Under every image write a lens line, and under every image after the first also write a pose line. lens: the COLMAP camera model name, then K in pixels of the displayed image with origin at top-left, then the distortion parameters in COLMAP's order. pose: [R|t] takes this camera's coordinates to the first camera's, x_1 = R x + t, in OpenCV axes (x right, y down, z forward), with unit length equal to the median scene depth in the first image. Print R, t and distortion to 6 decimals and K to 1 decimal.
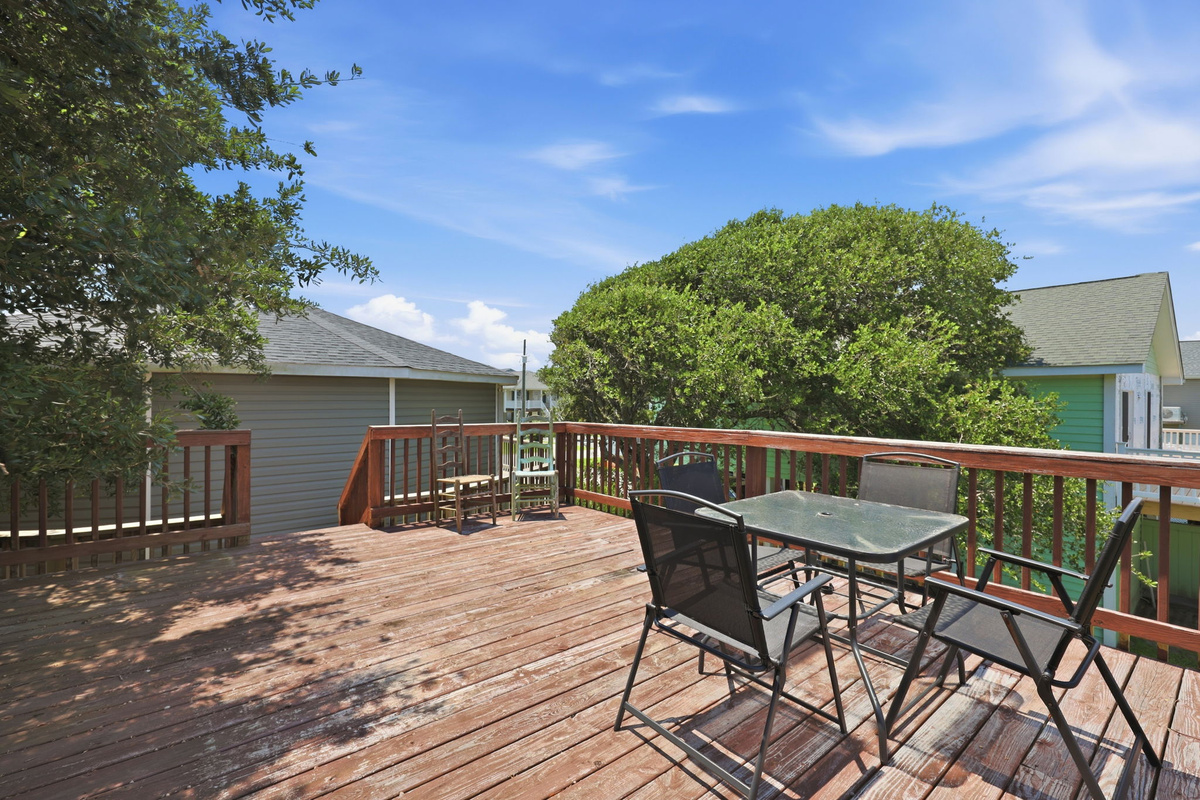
lens RADIAL K [[537.5, 0, 609.4], [0, 537.5, 394.8], [0, 0, 1]] dist [0.002581, 0.000134]
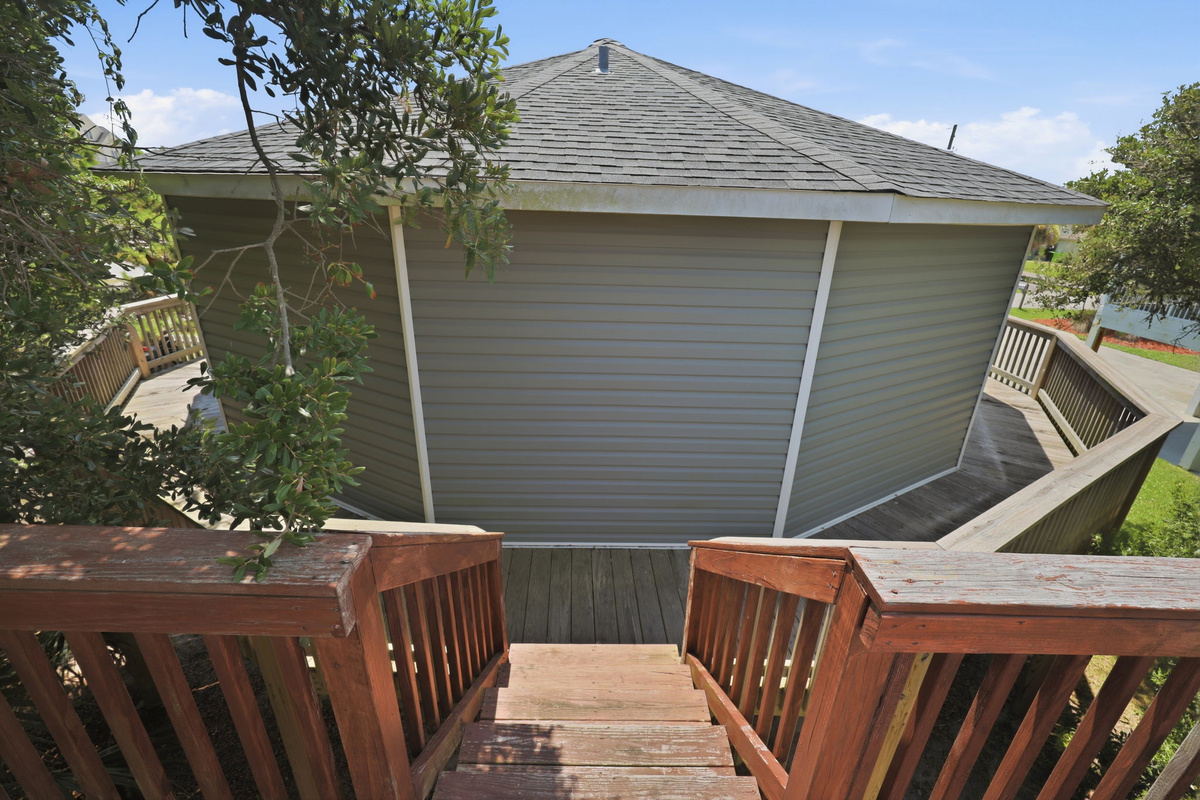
lens RADIAL K [[490.2, 0, 595.7], [0, 490.2, 391.2], [0, 0, 1]] dist [0.000427, -0.000146]
pose [[0.781643, 0.256596, -0.568500, -0.306132], [-0.026995, 0.924522, 0.380172, -0.047615], [0.623142, -0.281812, 0.729573, 0.578896]]
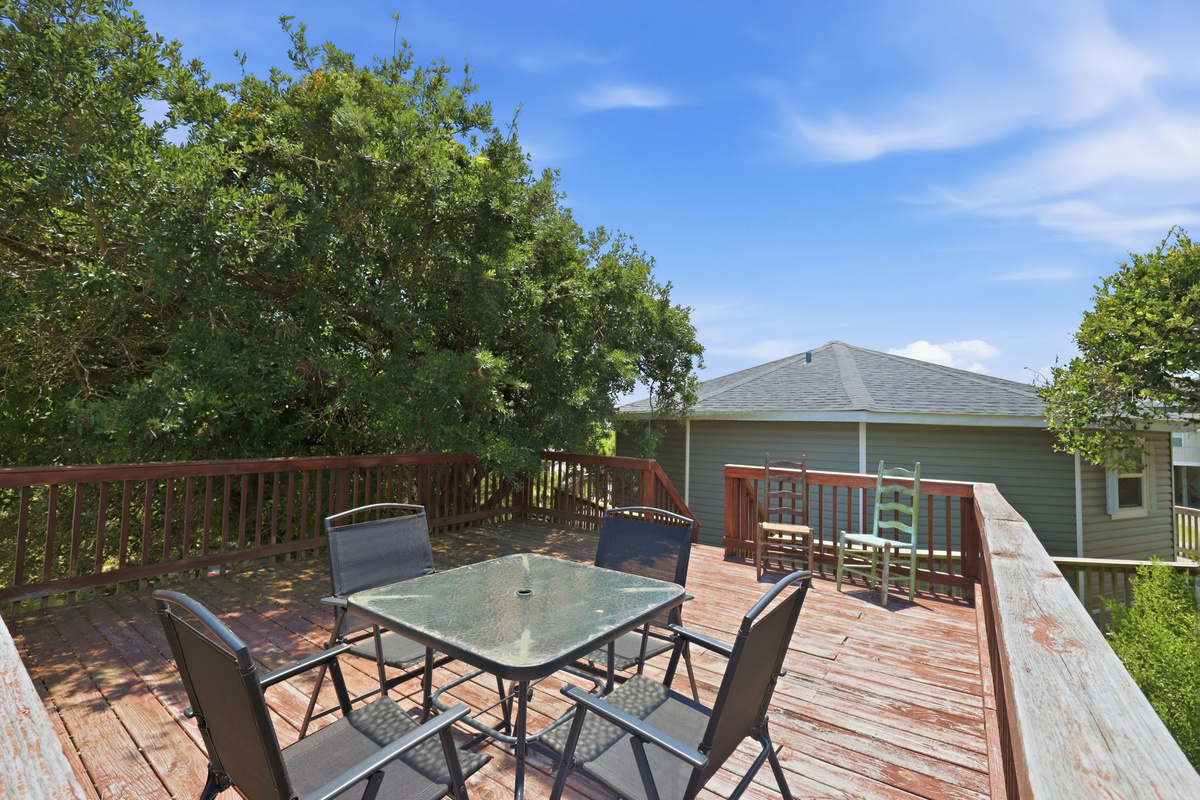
lens RADIAL K [[519.5, 0, 600.0], [0, 519.5, 400.0], [0, 0, 1]] dist [0.008413, 0.000220]
pose [[0.245187, -0.050108, -0.968180, 0.408306], [-0.019410, 0.998210, -0.056578, -0.008779], [0.969281, 0.032665, 0.243776, 0.317289]]
